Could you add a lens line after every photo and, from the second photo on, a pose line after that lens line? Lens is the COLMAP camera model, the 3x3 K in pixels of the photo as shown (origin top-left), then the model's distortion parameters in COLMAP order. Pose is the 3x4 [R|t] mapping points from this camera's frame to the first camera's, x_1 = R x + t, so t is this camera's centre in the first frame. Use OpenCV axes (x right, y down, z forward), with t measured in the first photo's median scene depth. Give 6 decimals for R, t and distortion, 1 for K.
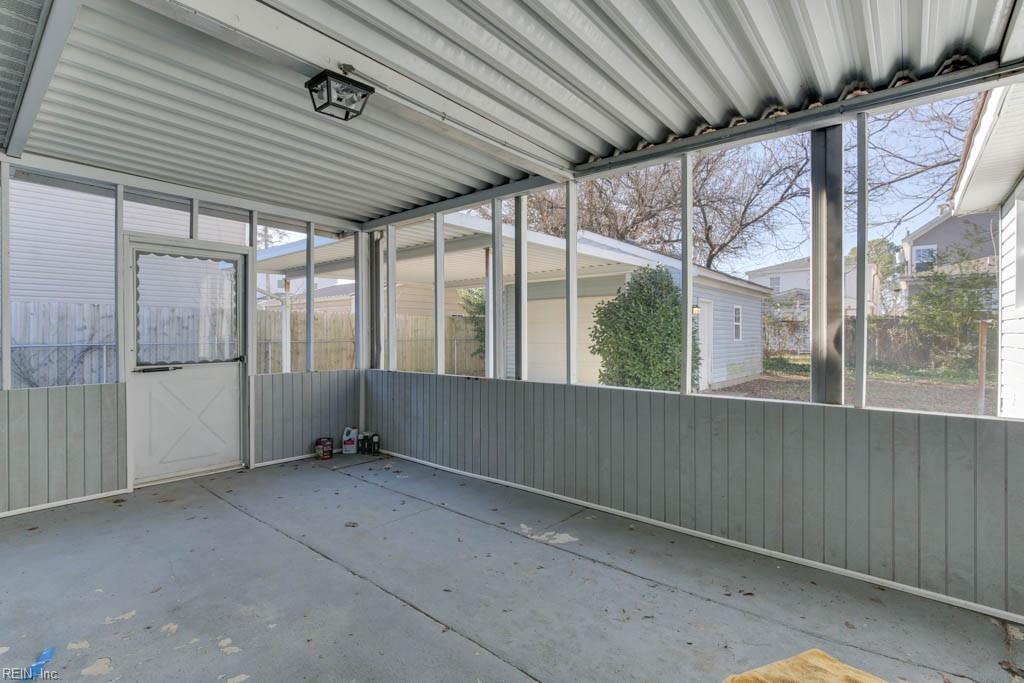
lens RADIAL K [[475.0, 0, 512.7], [0, 475.0, 335.8], [0, 0, 1]] dist [-0.001079, -0.000157]
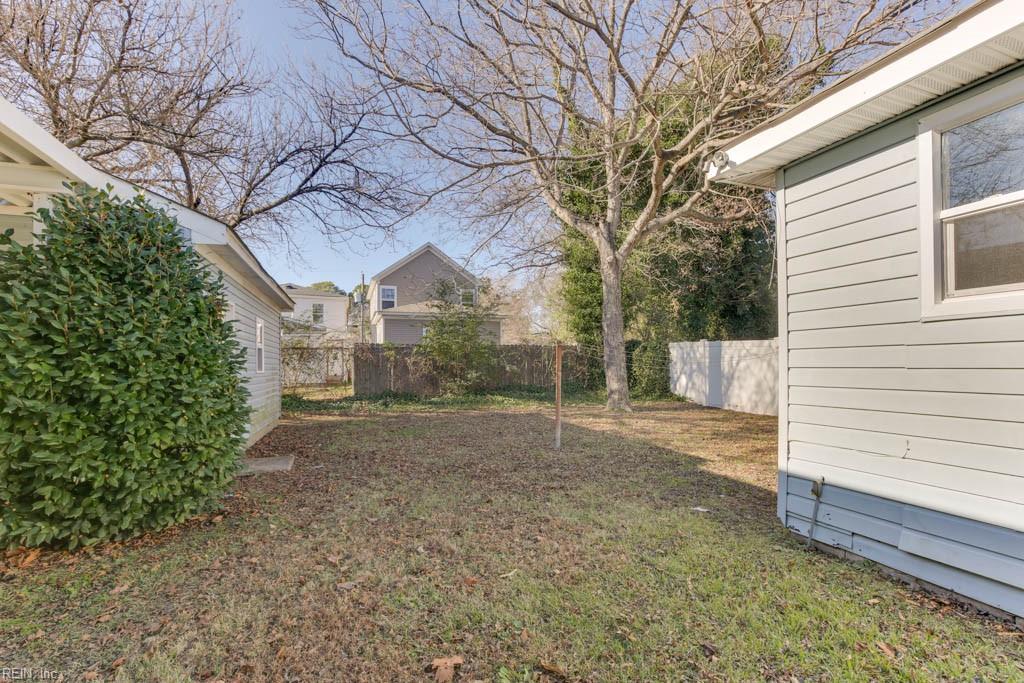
lens RADIAL K [[475.0, 0, 517.1], [0, 475.0, 360.0], [0, 0, 1]] dist [-0.001079, -0.000157]
pose [[0.493855, 0.003868, 0.869536, 0.111664], [0.012389, 0.999857, -0.011484, 0.007152], [-0.869456, 0.016444, 0.493737, 0.527079]]
